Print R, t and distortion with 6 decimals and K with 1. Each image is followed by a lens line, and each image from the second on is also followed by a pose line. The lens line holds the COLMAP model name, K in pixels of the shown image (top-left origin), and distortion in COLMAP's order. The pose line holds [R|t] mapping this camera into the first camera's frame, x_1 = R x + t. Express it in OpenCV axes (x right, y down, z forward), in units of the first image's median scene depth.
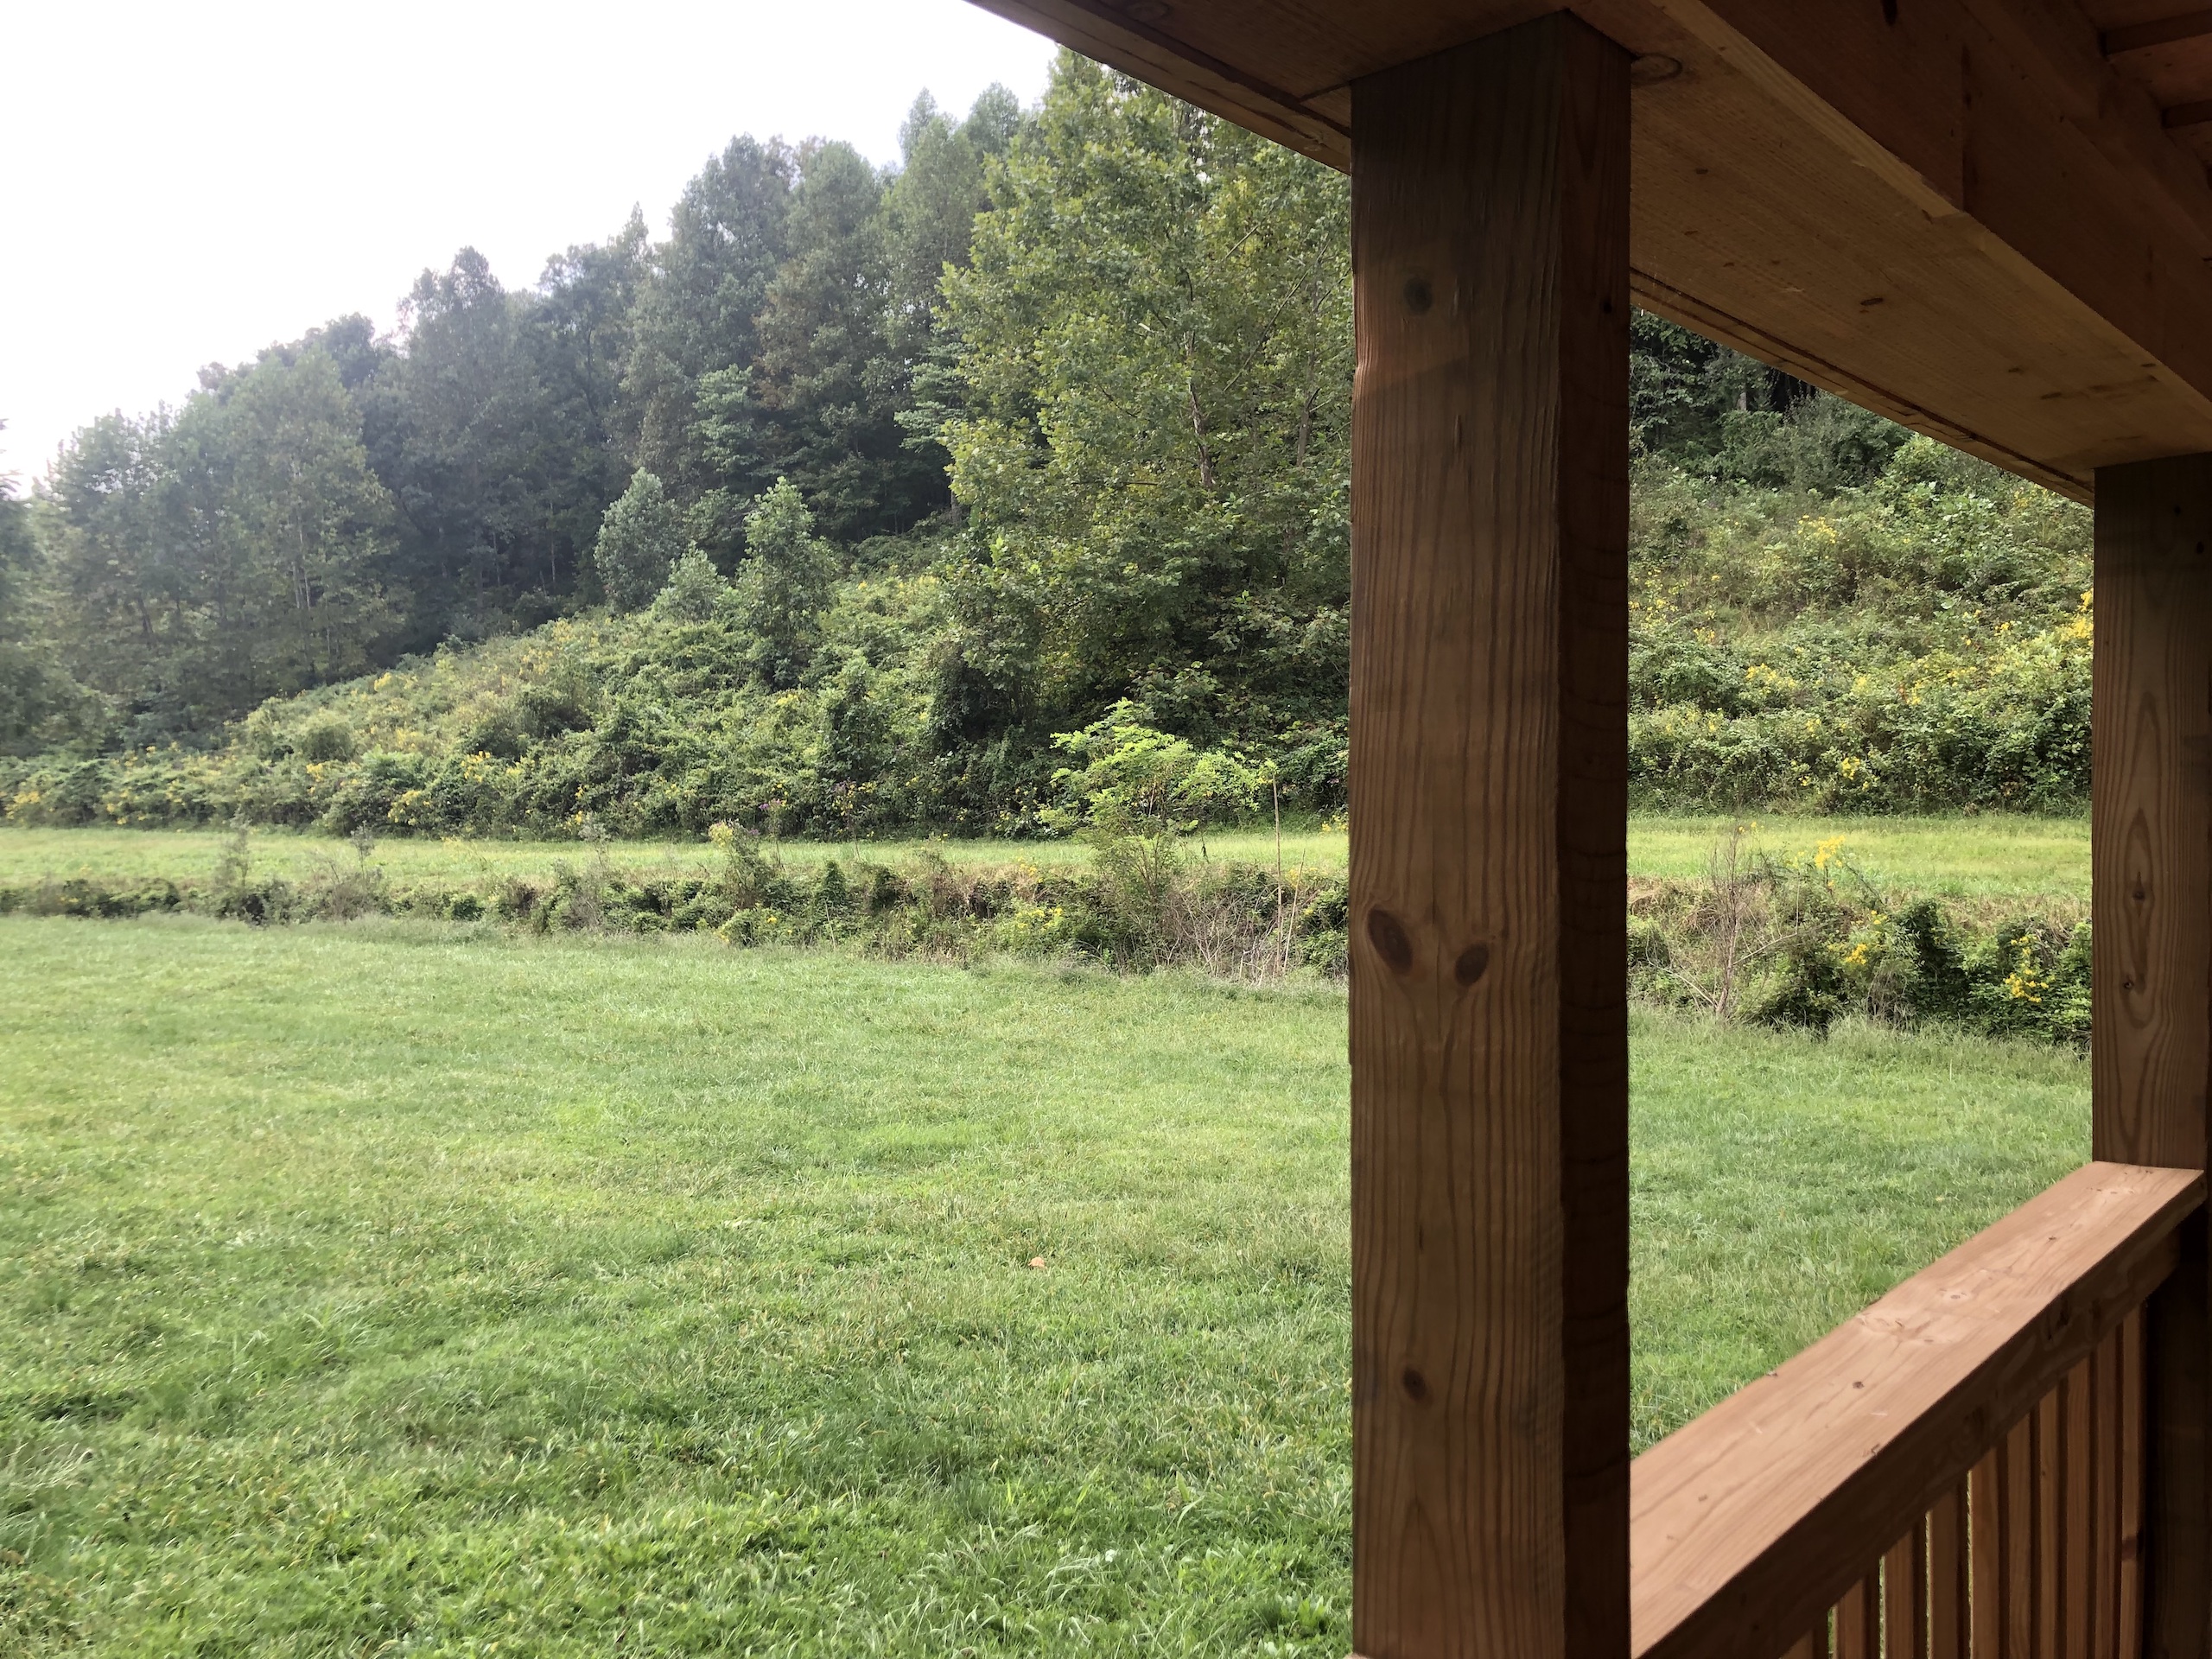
lens RADIAL K [[1828.8, 0, 1100.4], [0, 1828.8, 749.8], [0, 0, 1]] dist [0.003831, 0.003922]
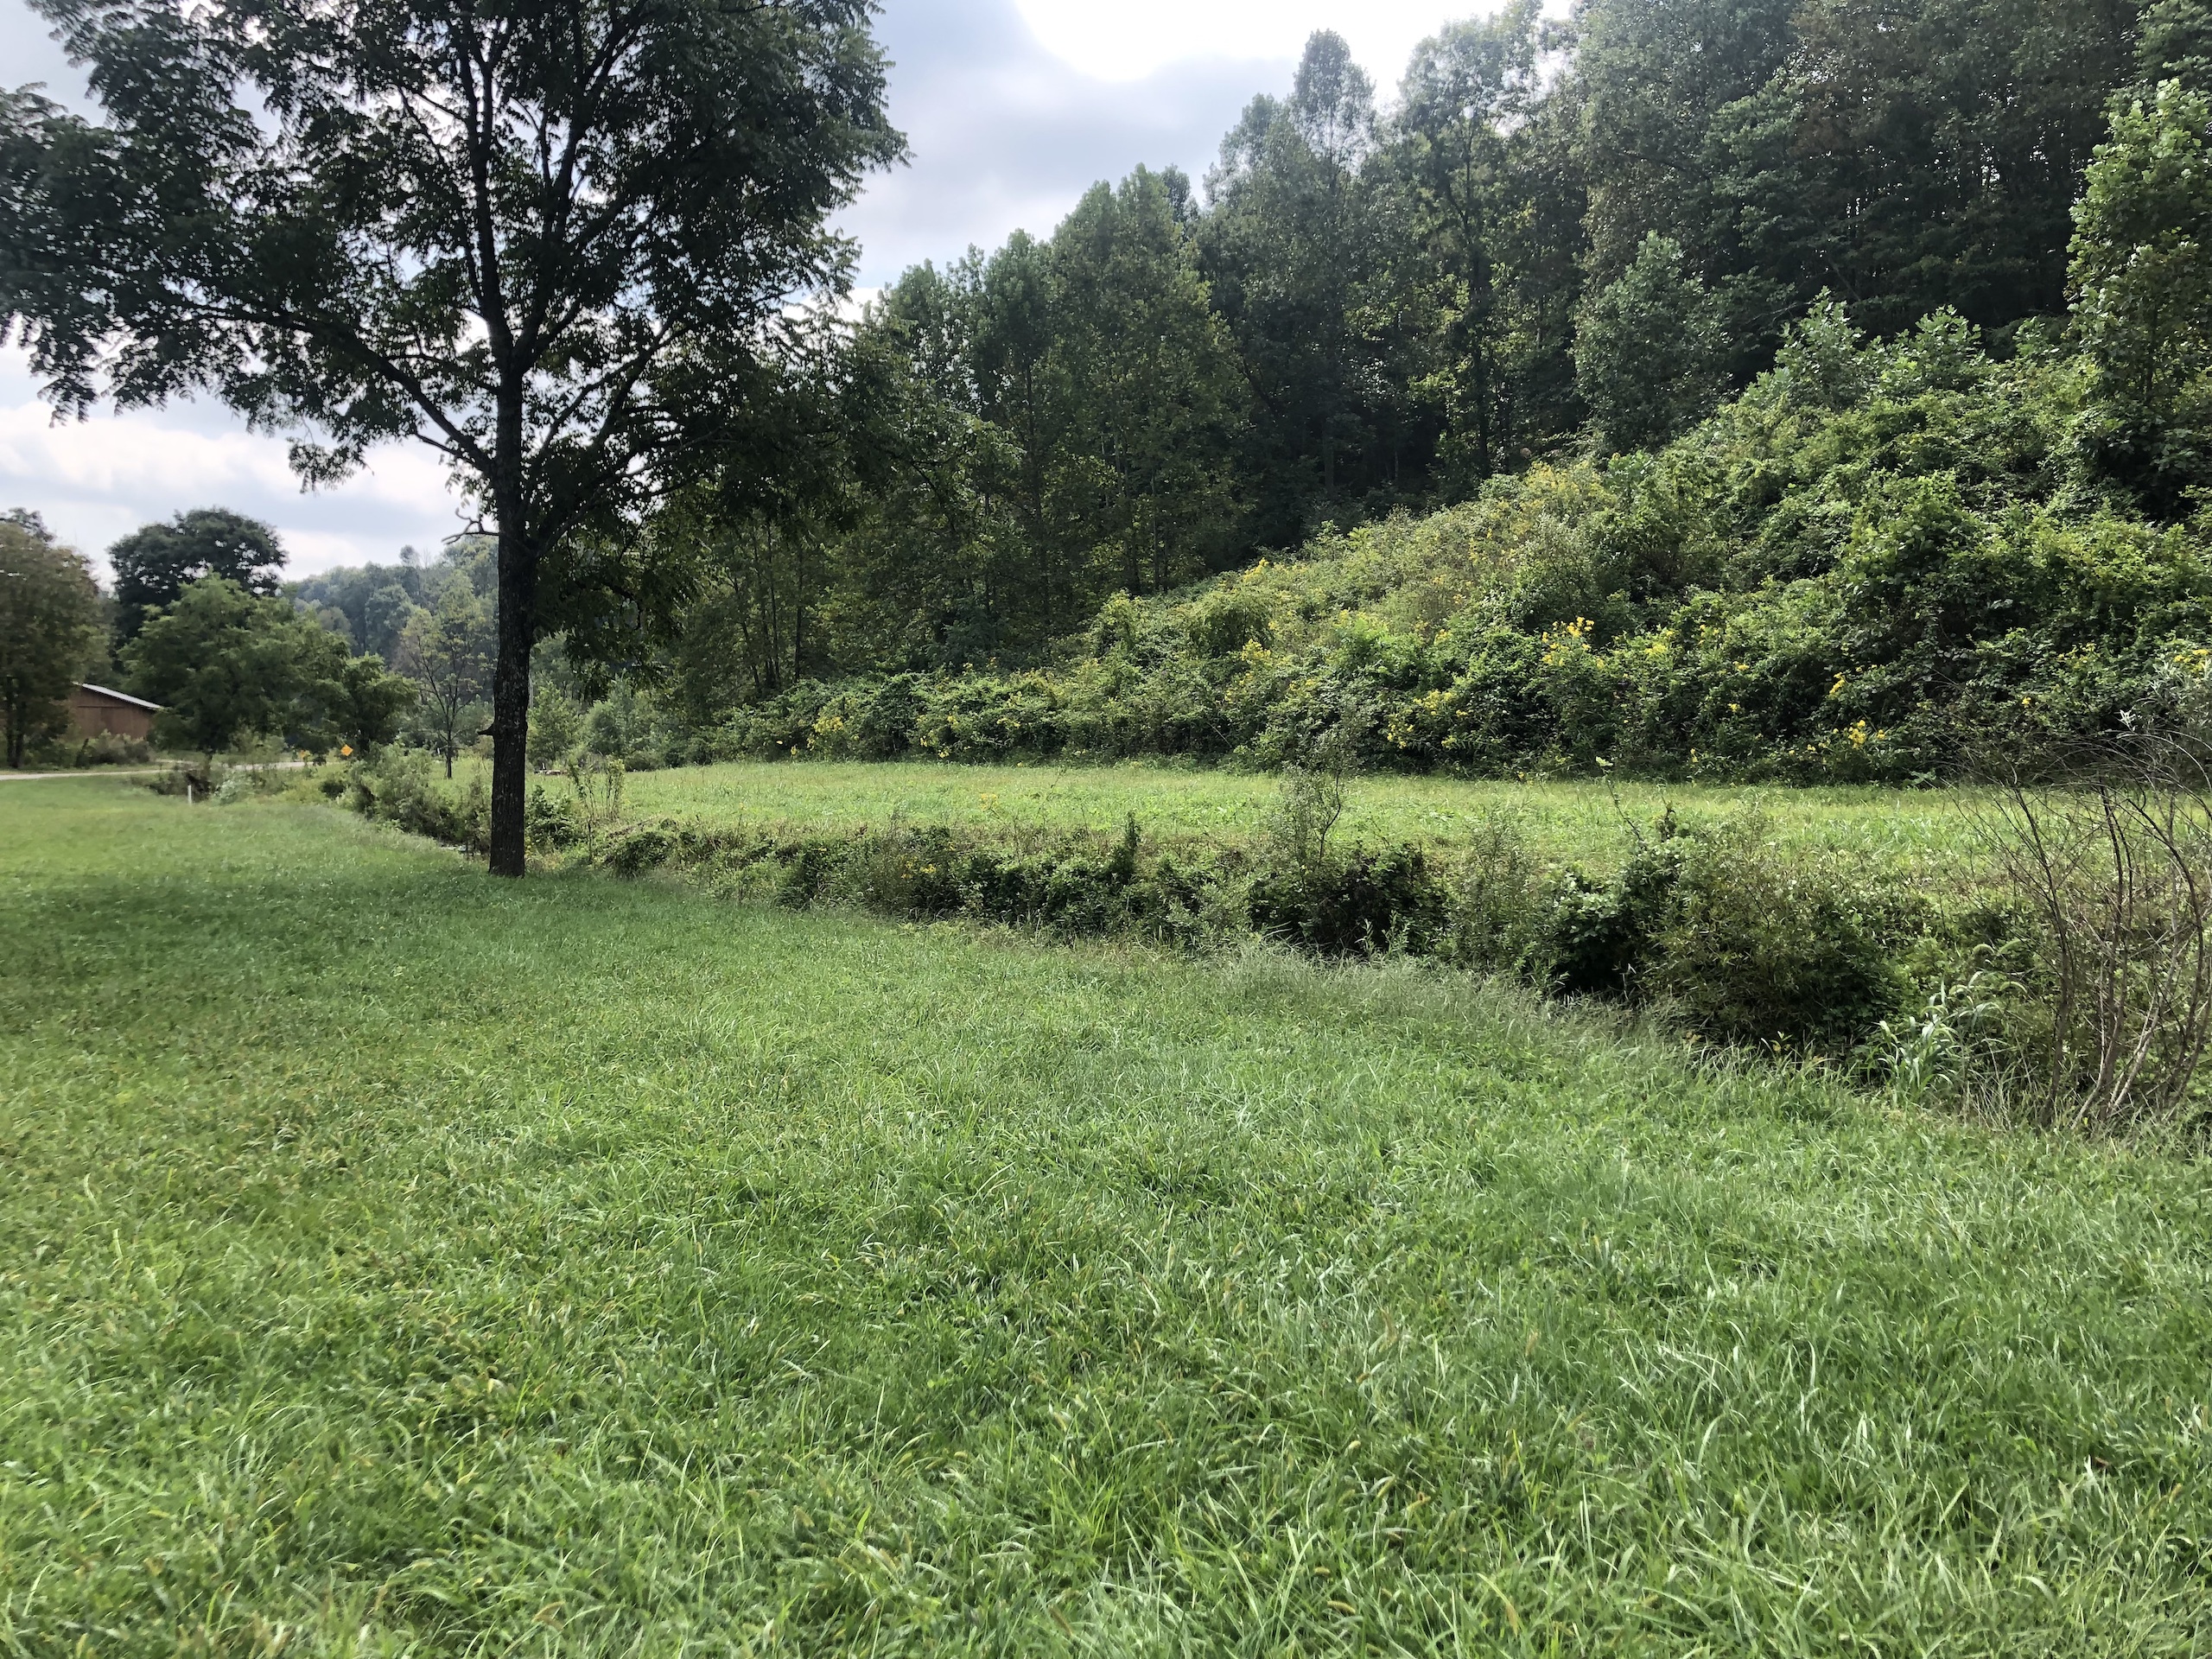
lens RADIAL K [[1803.9, 0, 1113.0], [0, 1803.9, 796.7], [0, 0, 1]] dist [0.060638, -0.062931]
pose [[0.932539, 0.027529, -0.360019, -0.220020], [-0.013499, 0.999050, 0.041427, 0.027307], [0.360817, -0.033772, 0.932025, 0.366854]]
